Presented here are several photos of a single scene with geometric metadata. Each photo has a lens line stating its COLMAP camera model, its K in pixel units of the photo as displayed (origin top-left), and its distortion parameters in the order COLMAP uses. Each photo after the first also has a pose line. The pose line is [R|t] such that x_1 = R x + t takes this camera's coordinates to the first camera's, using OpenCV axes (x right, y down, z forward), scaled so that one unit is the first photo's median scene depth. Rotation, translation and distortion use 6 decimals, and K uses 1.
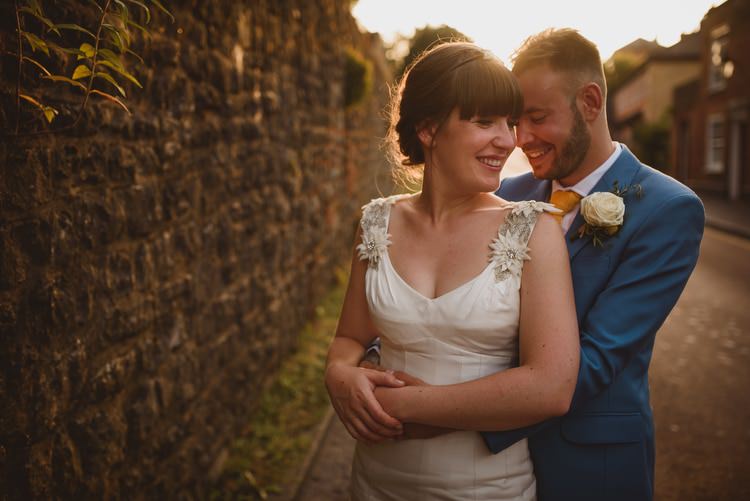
lens RADIAL K [[775.3, 0, 375.0], [0, 775.3, 250.5], [0, 0, 1]] dist [-0.085449, 0.129631]
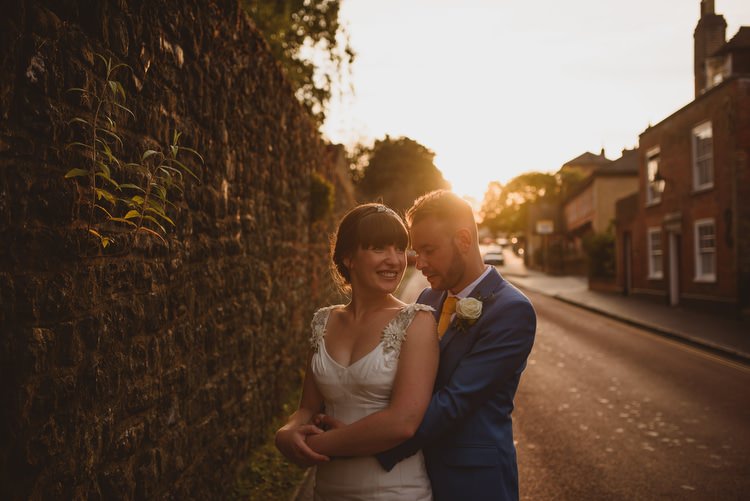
lens RADIAL K [[775.3, 0, 375.0], [0, 775.3, 250.5], [0, 0, 1]] dist [-0.085449, 0.129631]
pose [[0.998808, 0.005085, 0.048540, 0.002984], [0.001626, 0.990540, -0.137217, 0.019183], [-0.048778, 0.137132, 0.989351, -0.246203]]
